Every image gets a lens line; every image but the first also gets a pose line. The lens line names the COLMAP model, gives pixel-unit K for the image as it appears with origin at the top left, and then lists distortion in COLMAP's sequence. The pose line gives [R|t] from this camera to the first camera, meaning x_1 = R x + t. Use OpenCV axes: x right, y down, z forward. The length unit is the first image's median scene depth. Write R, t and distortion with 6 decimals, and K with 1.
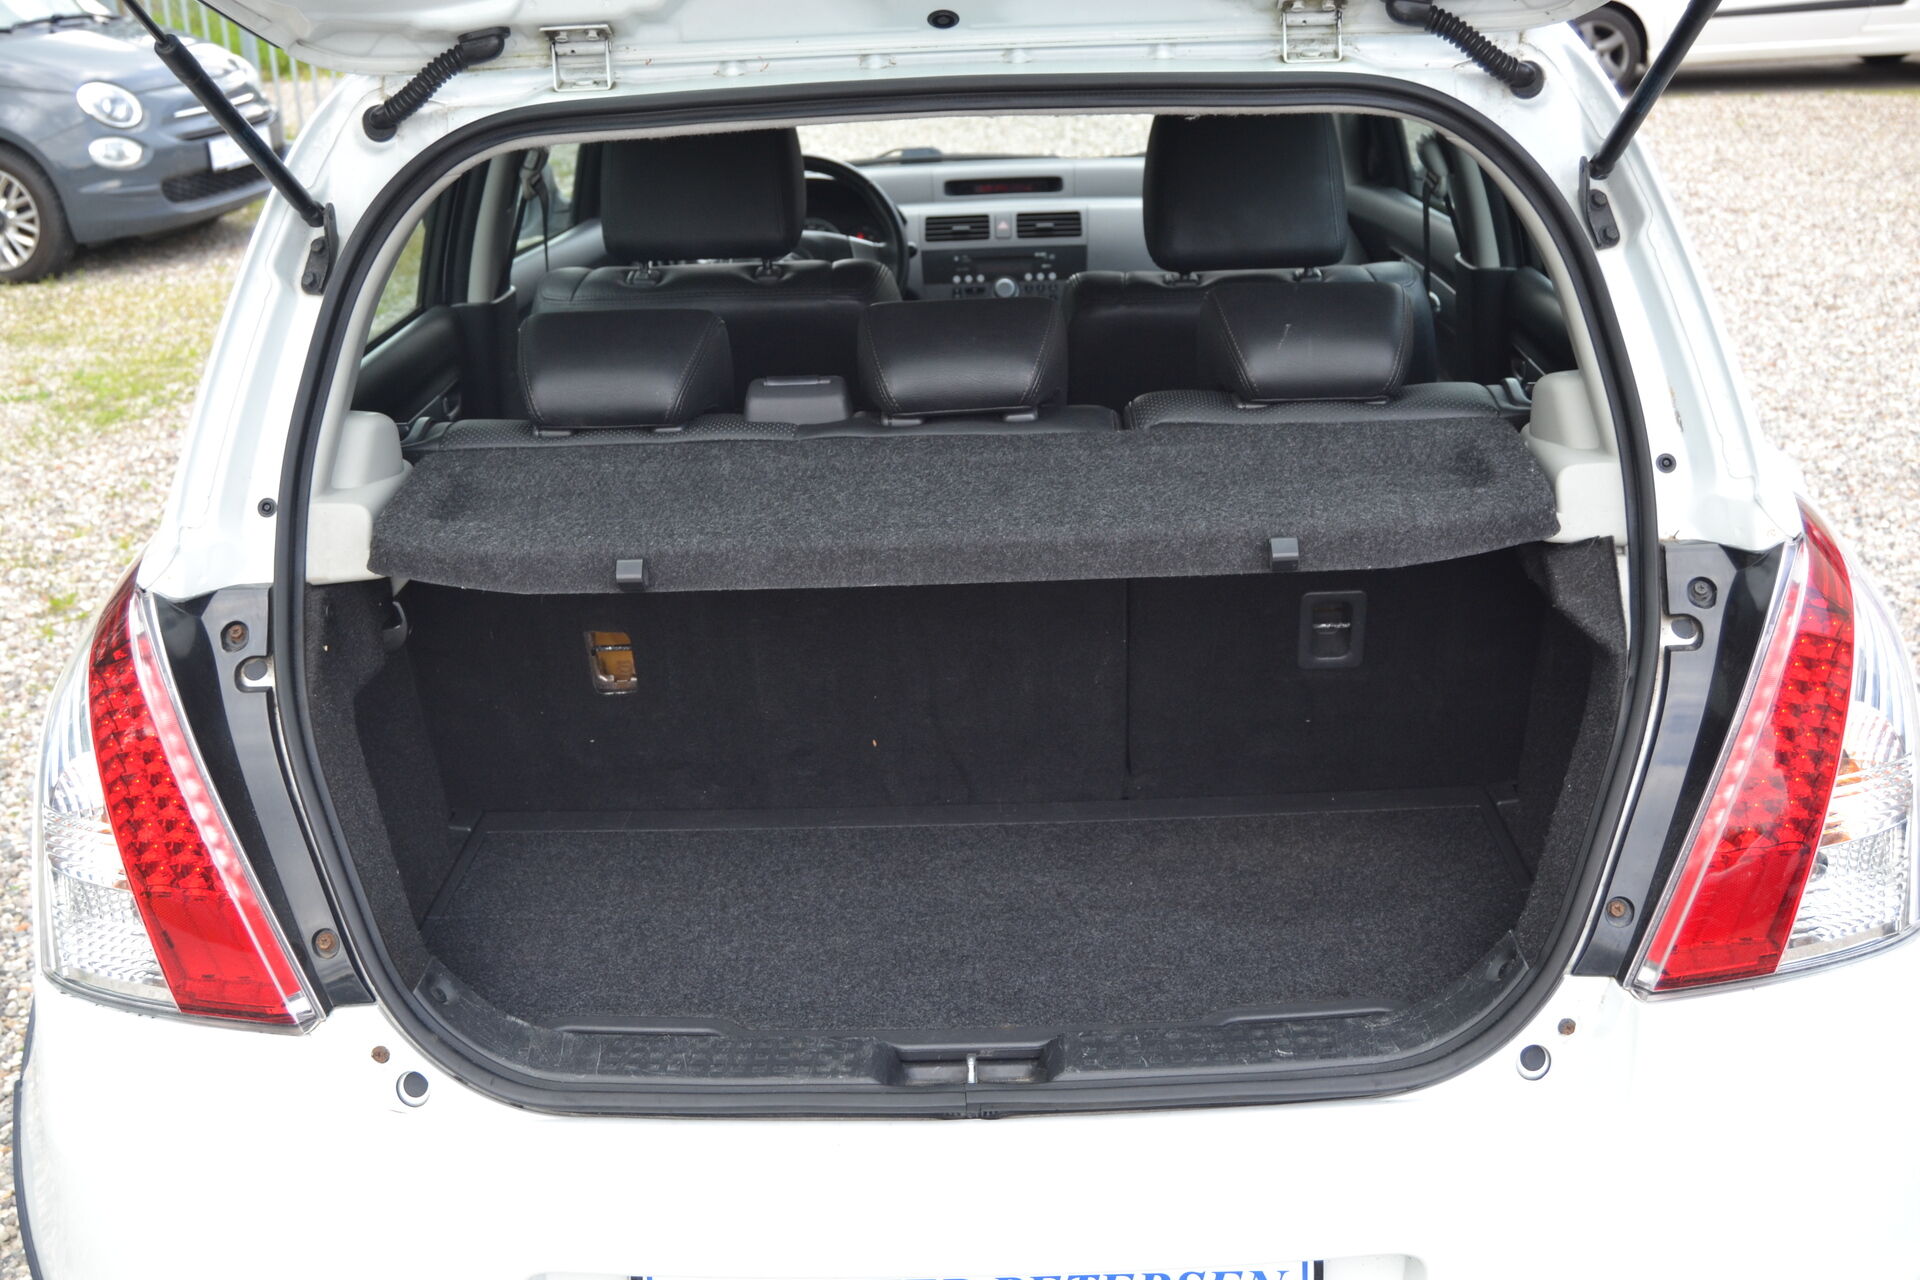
lens RADIAL K [[2171.3, 0, 961.0], [0, 2171.3, 606.6], [0, 0, 1]] dist [-0.059764, 0.003180]
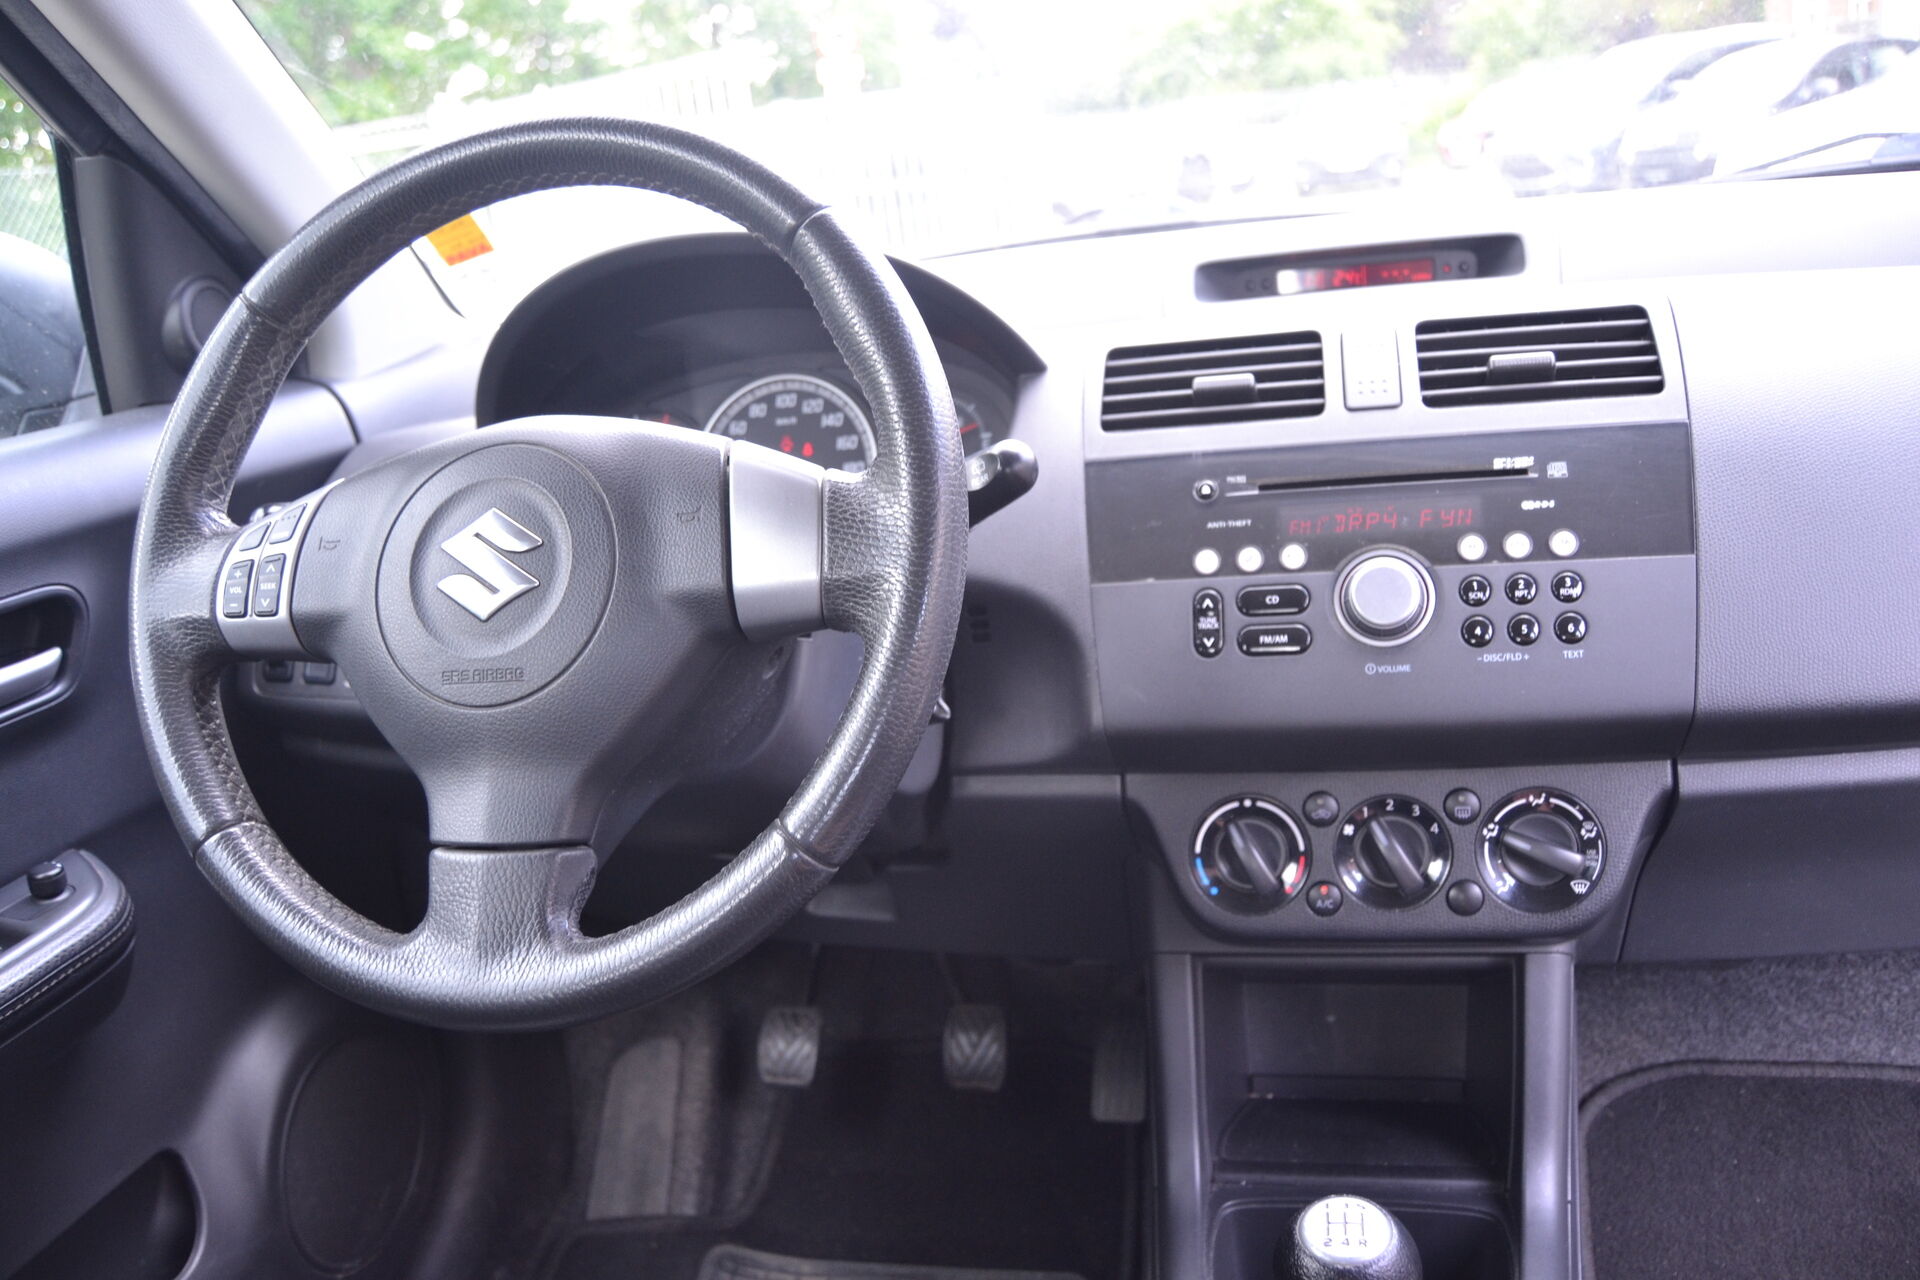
lens RADIAL K [[1514.4, 0, 960.0], [0, 1514.4, 640.0], [0, 0, 1]] dist [-0.081926, 0.000093]
pose [[0.976511, -0.010948, -0.215188, 0.005072], [0.005316, 0.999628, -0.026734, -0.078571], [0.215401, 0.024962, 0.976207, 0.464844]]
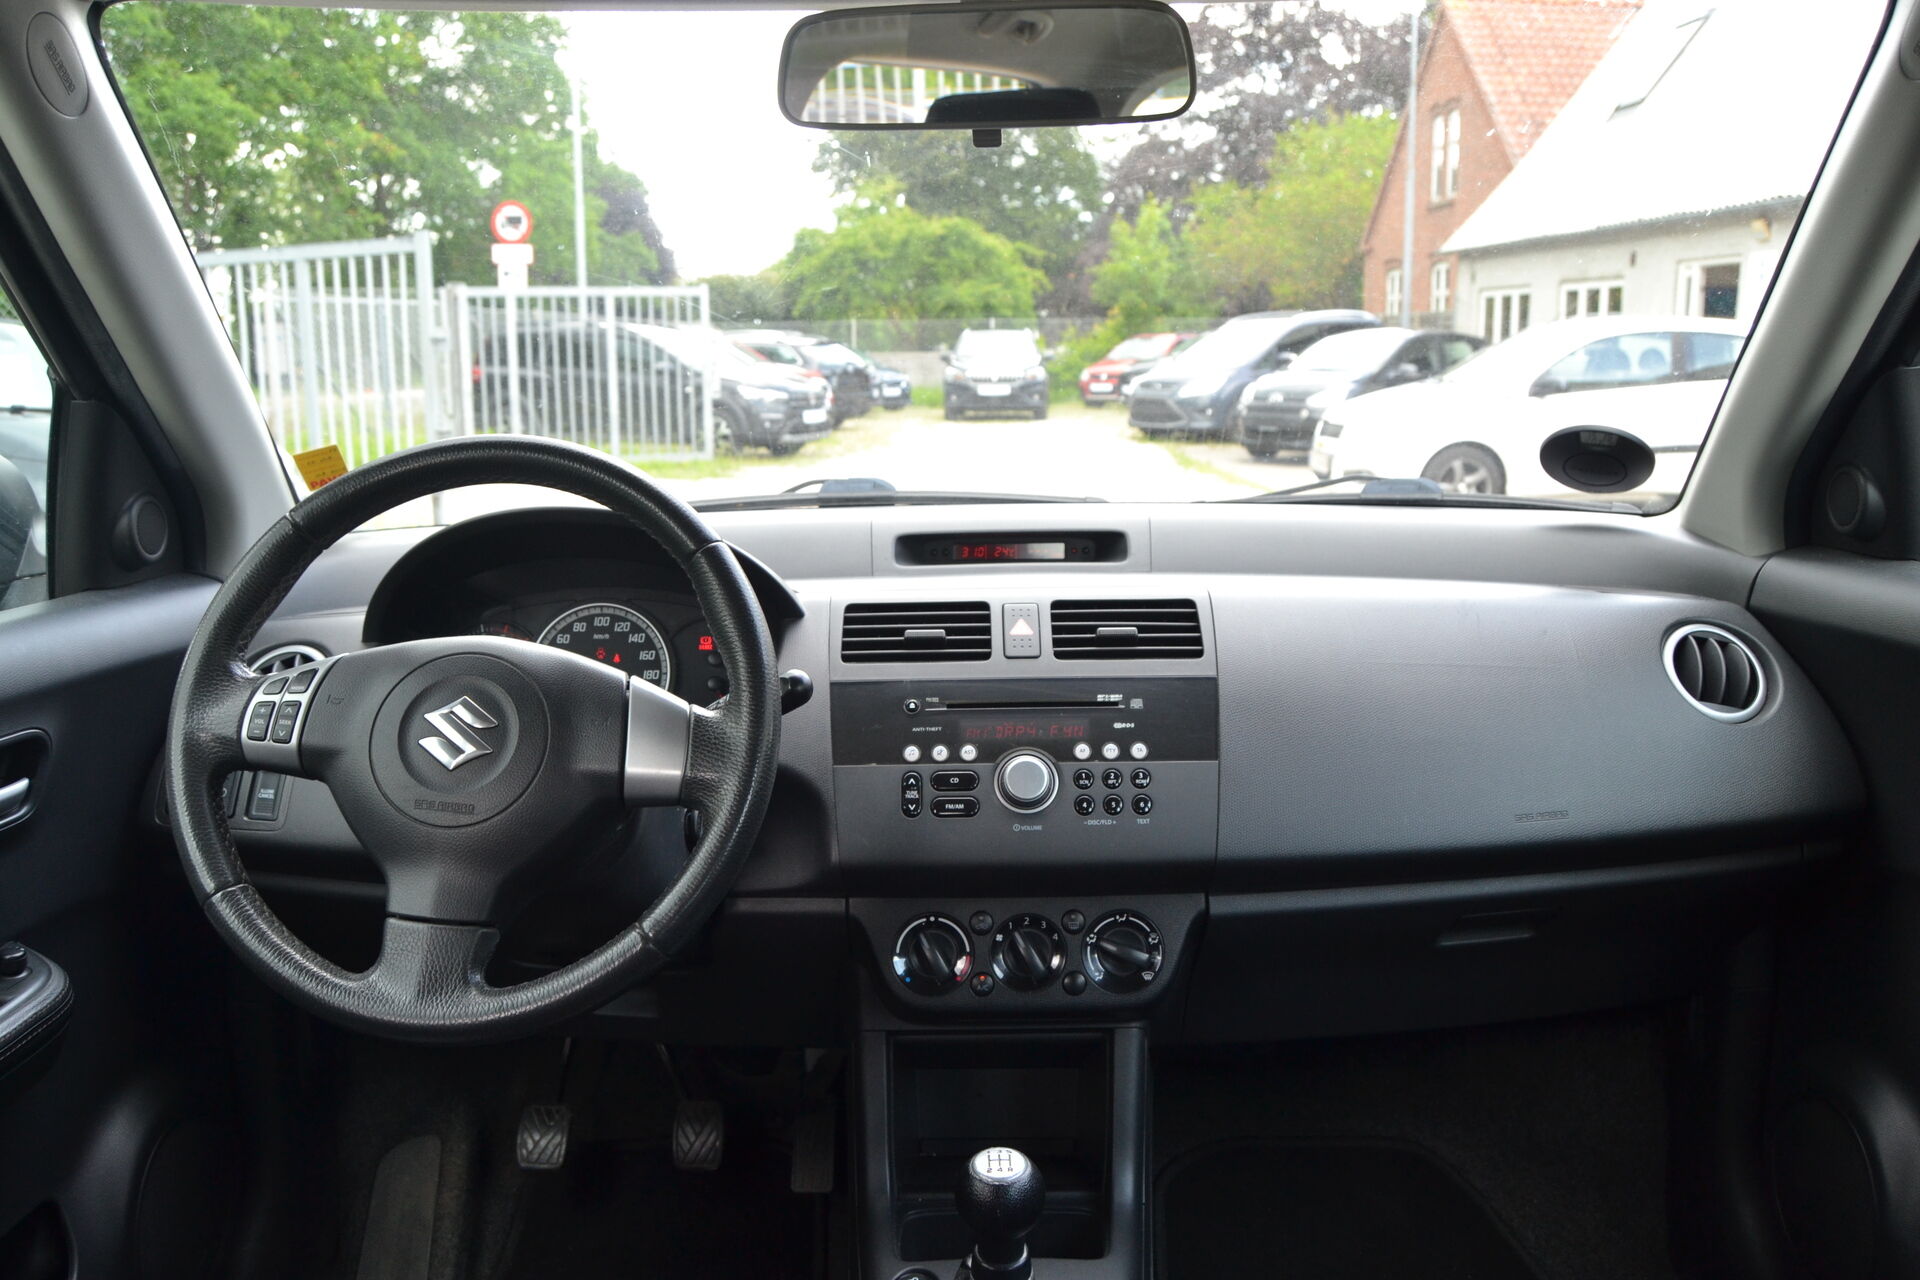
lens RADIAL K [[1514.4, 0, 960.0], [0, 1514.4, 640.0], [0, 0, 1]] dist [-0.081926, 0.000093]
pose [[0.999548, 0.021851, 0.020659, 0.000445], [-0.018349, 0.987479, -0.156683, -0.073398], [-0.023824, 0.156233, 0.987433, 0.409033]]
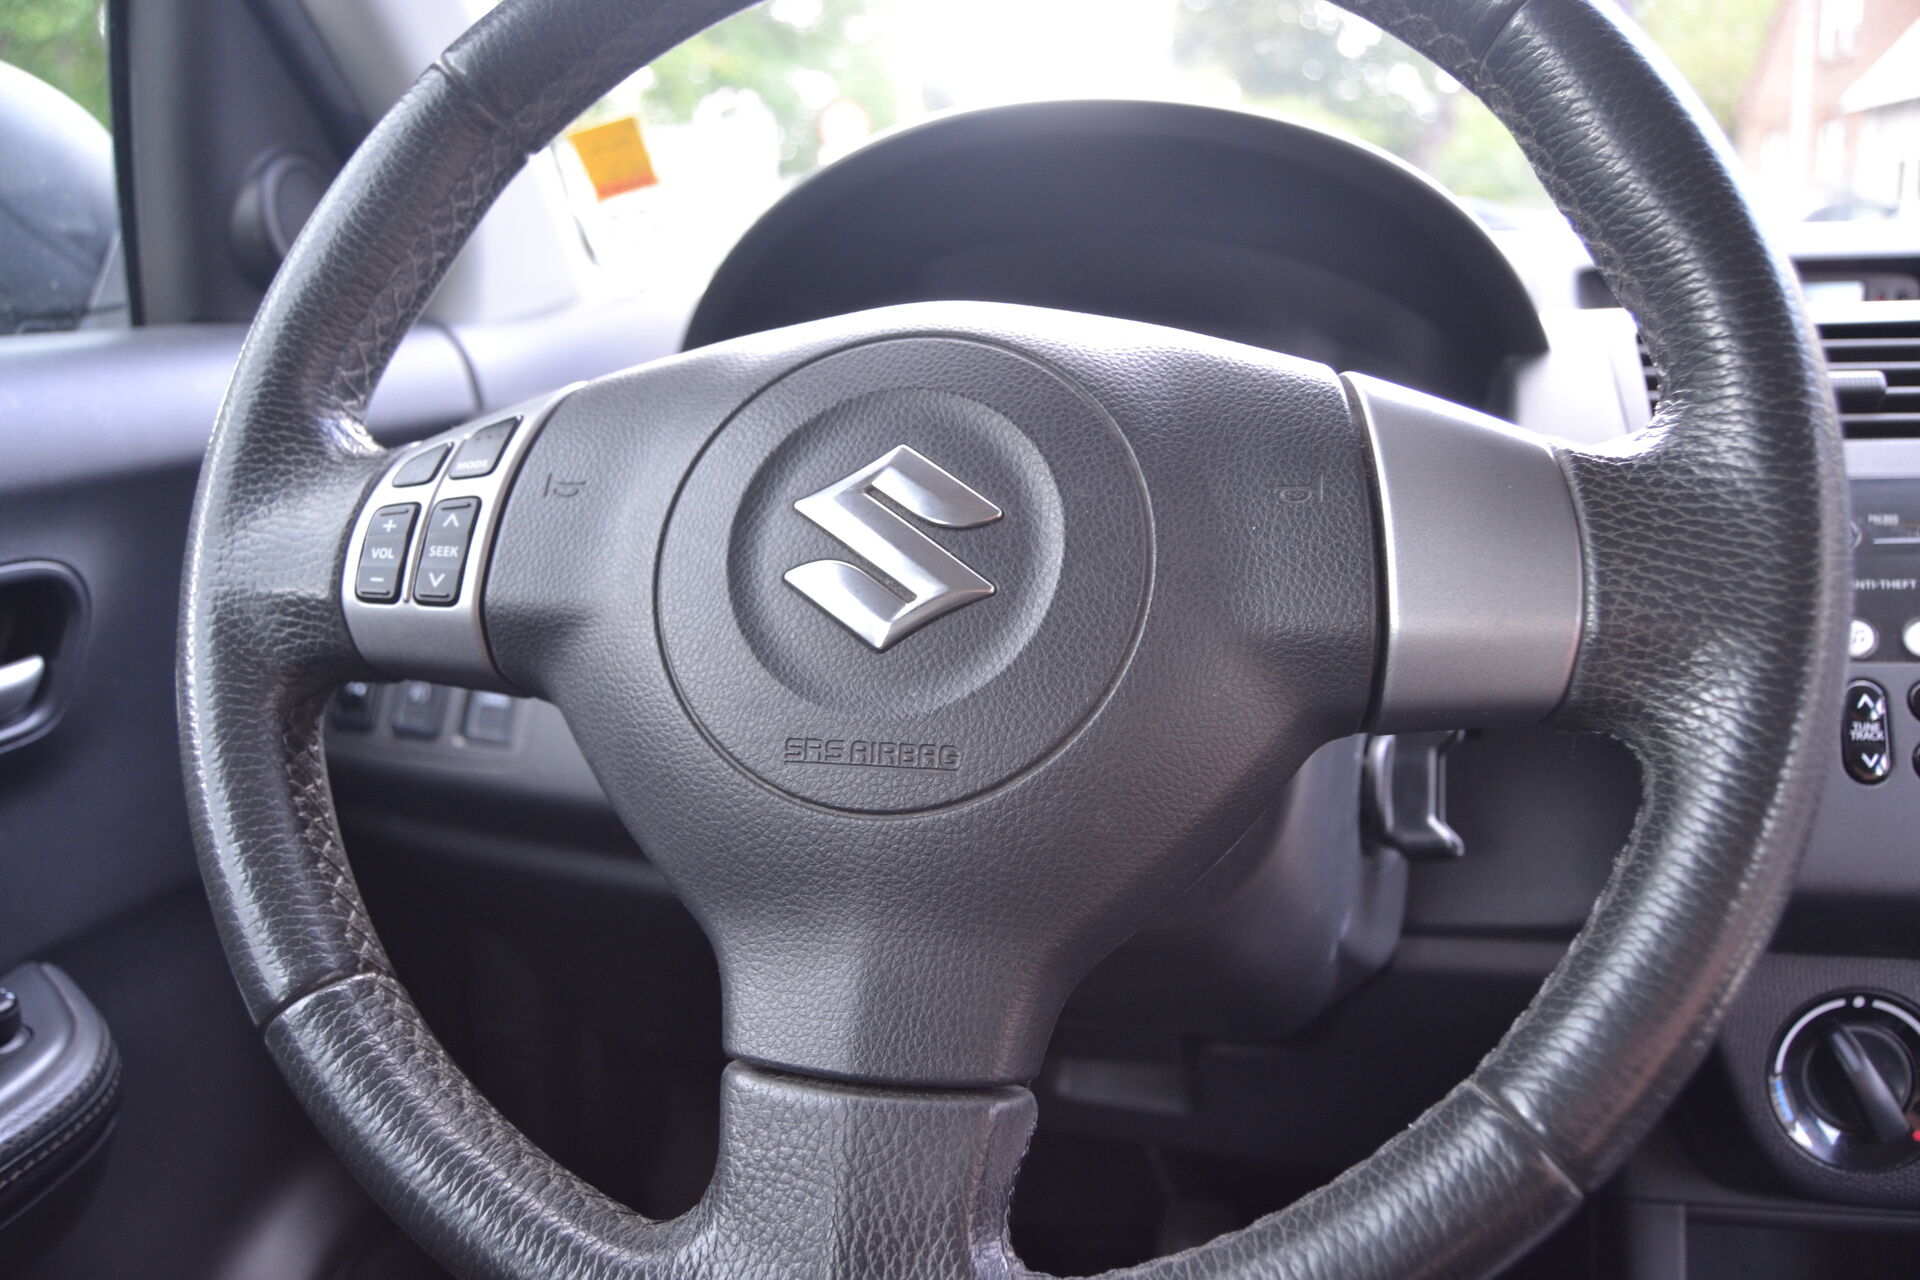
lens RADIAL K [[1457.1, 0, 962.2], [0, 1457.1, 652.2], [0, 0, 1]] dist [-0.072927, 0.002076]
pose [[0.981711, 0.040741, -0.185969, -0.031627], [-0.056218, 0.995310, -0.078724, -0.078671], [0.181889, 0.087739, 0.979397, 0.502553]]
